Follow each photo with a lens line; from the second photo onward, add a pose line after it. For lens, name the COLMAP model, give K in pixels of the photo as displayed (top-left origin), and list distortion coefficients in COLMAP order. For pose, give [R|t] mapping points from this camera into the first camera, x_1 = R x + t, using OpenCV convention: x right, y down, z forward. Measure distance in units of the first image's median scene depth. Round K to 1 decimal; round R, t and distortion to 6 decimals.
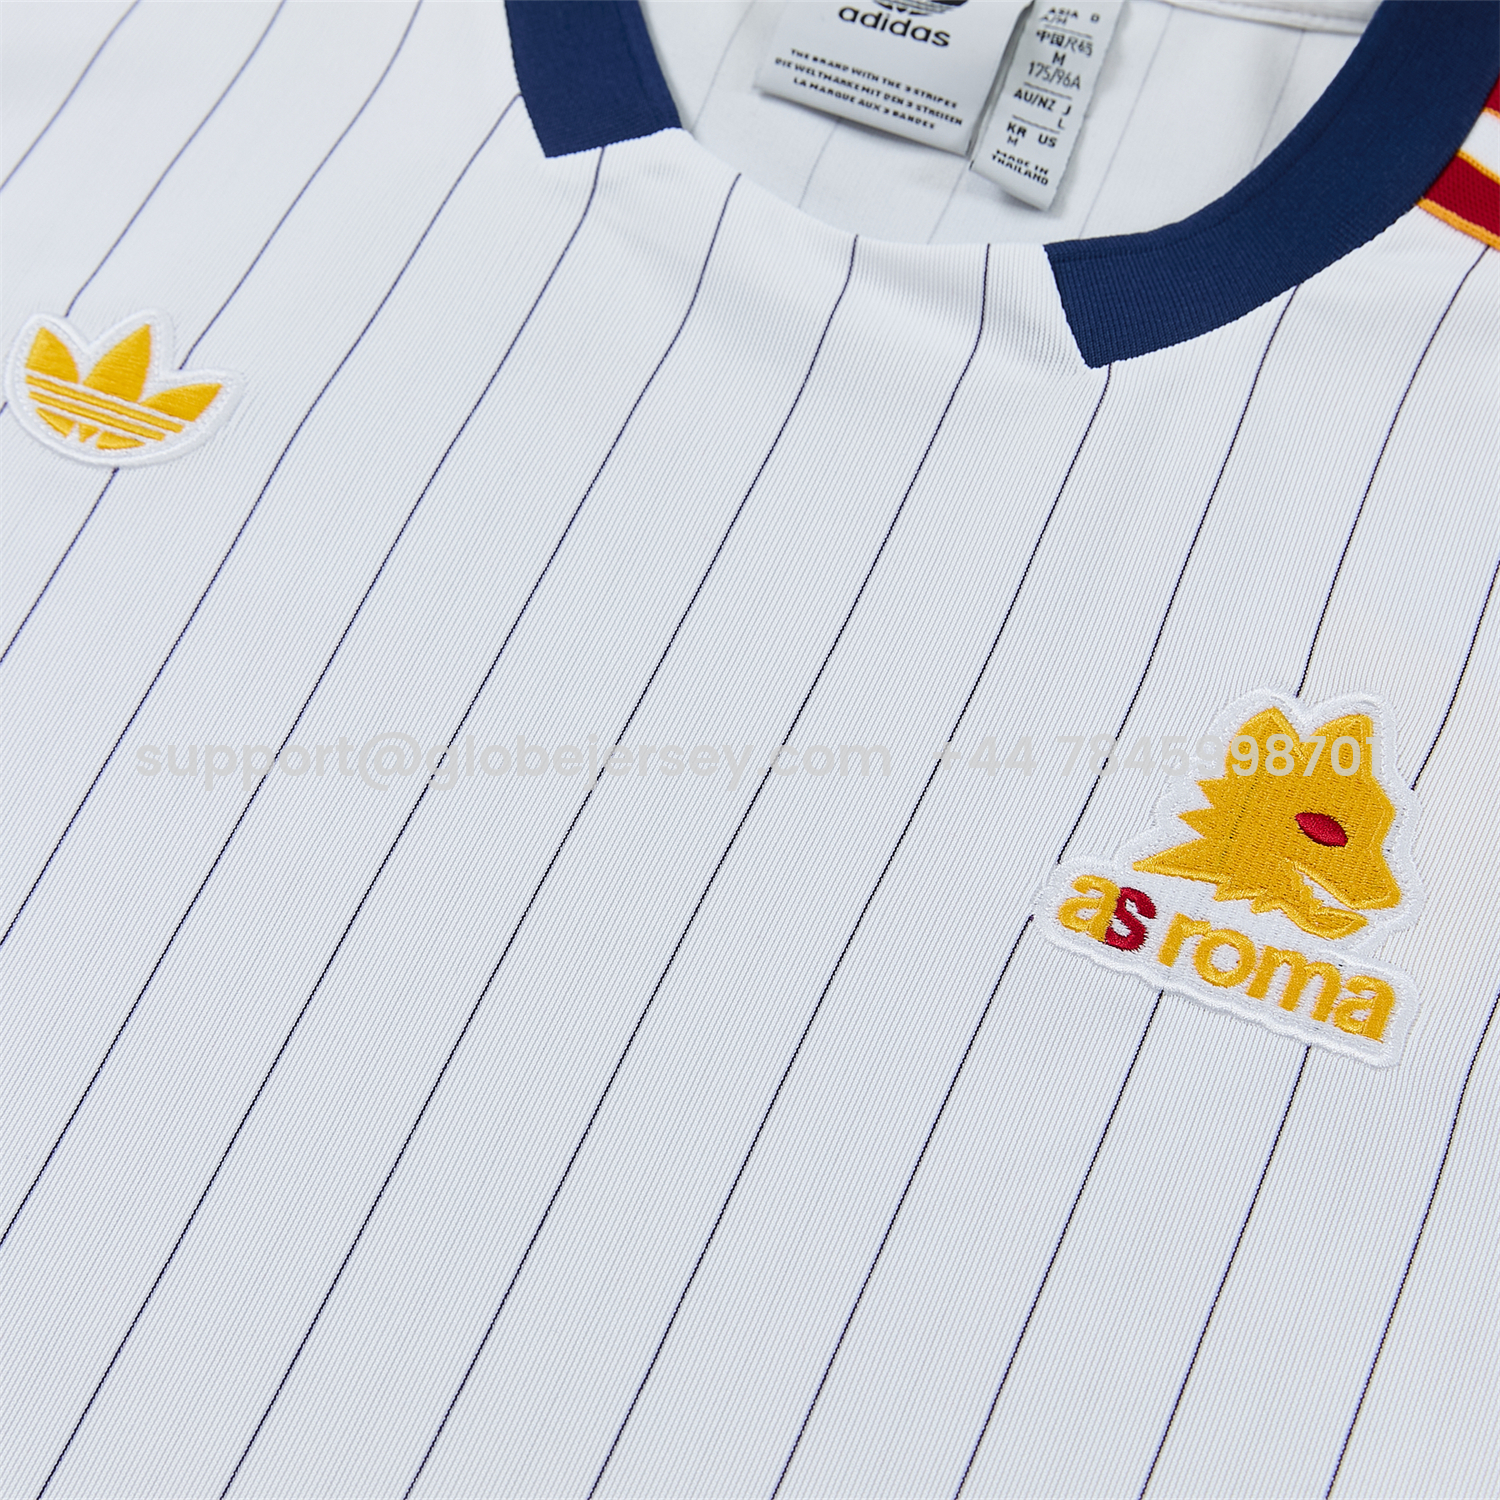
lens RADIAL K [[3254.8, 0, 750.0], [0, 3254.8, 750.0], [0, 0, 1]] dist [0.026957, 0.065280]
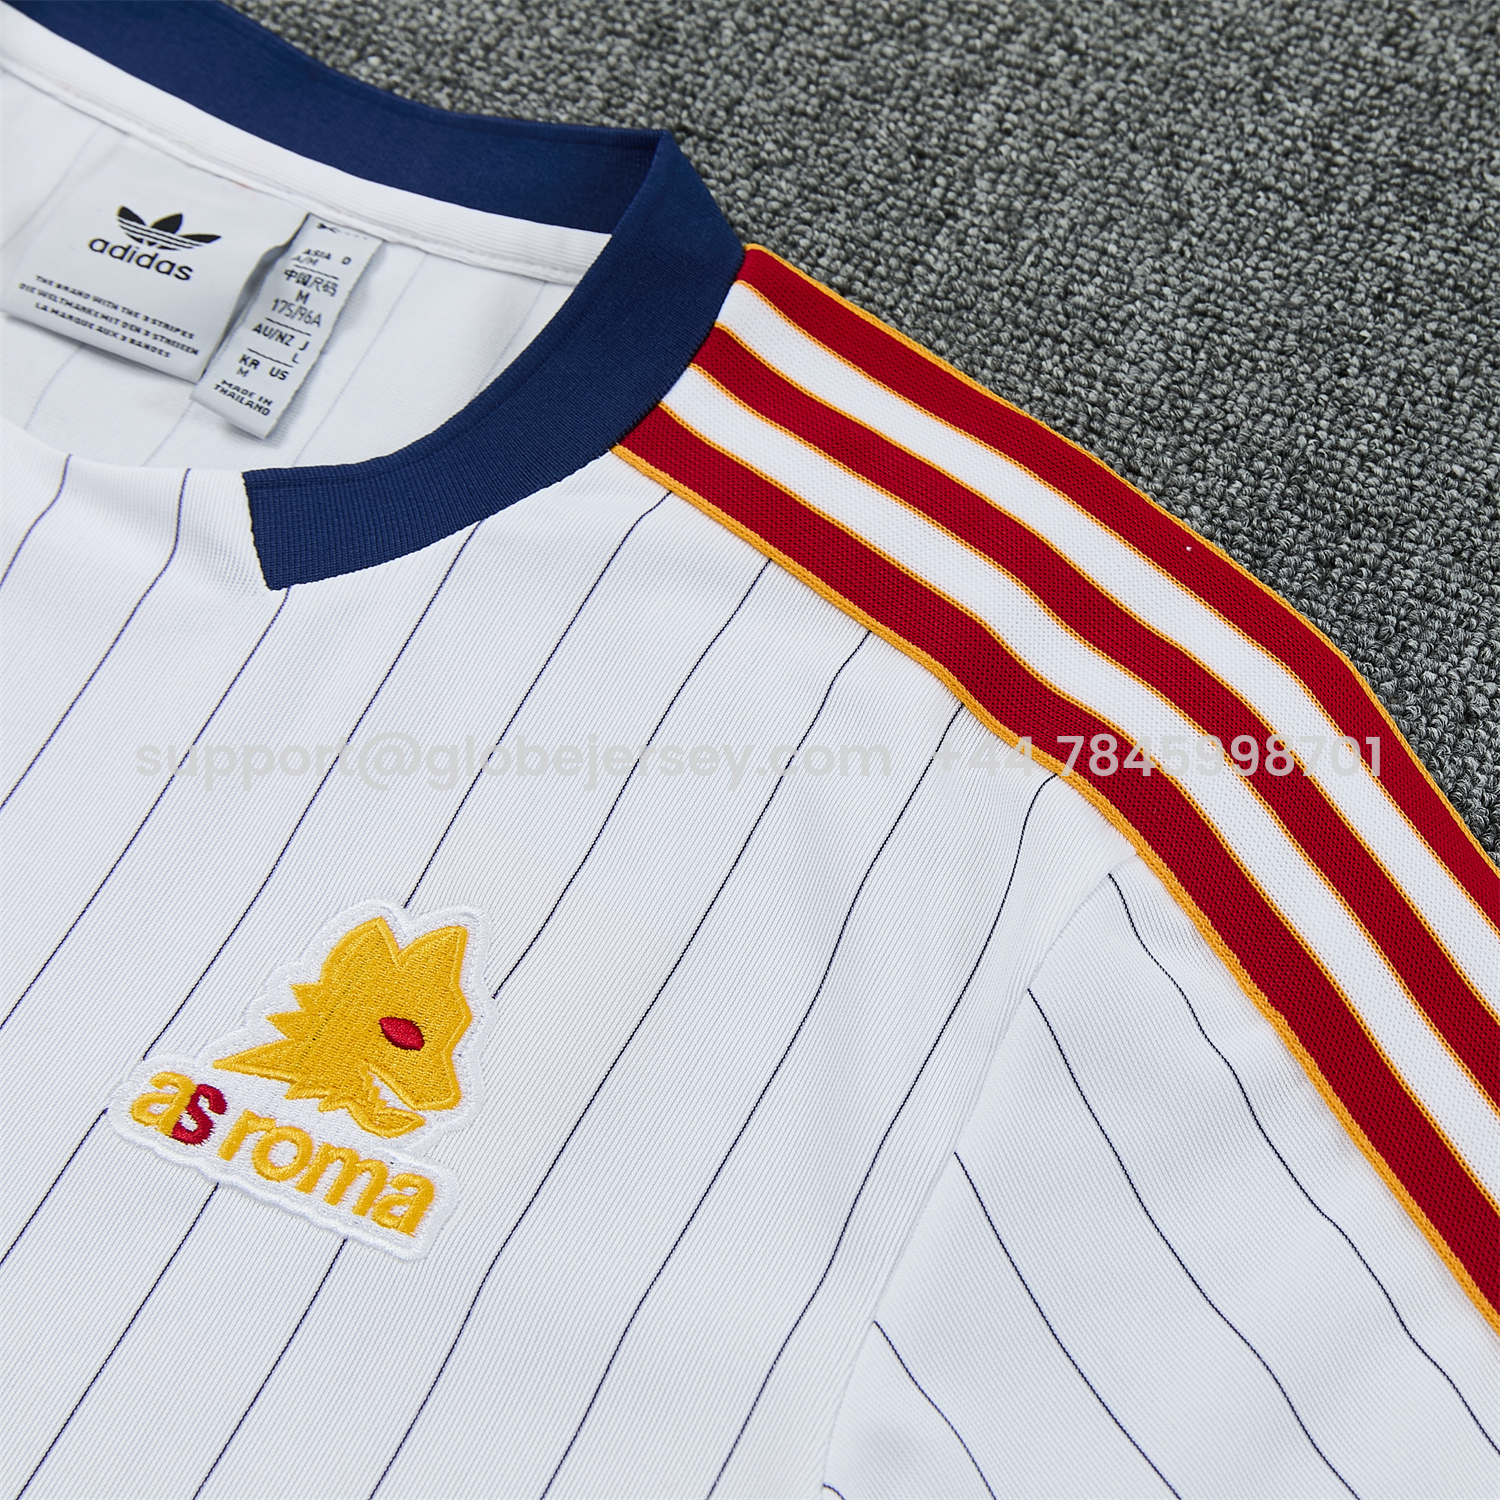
lens RADIAL K [[3254.8, 0, 750.0], [0, 3254.8, 750.0], [0, 0, 1]] dist [0.026957, 0.065280]
pose [[0.995300, 0.034502, 0.090480, 0.161125], [-0.028521, 0.997373, -0.066579, -0.000208], [-0.092540, 0.063685, 0.993670, -0.053976]]
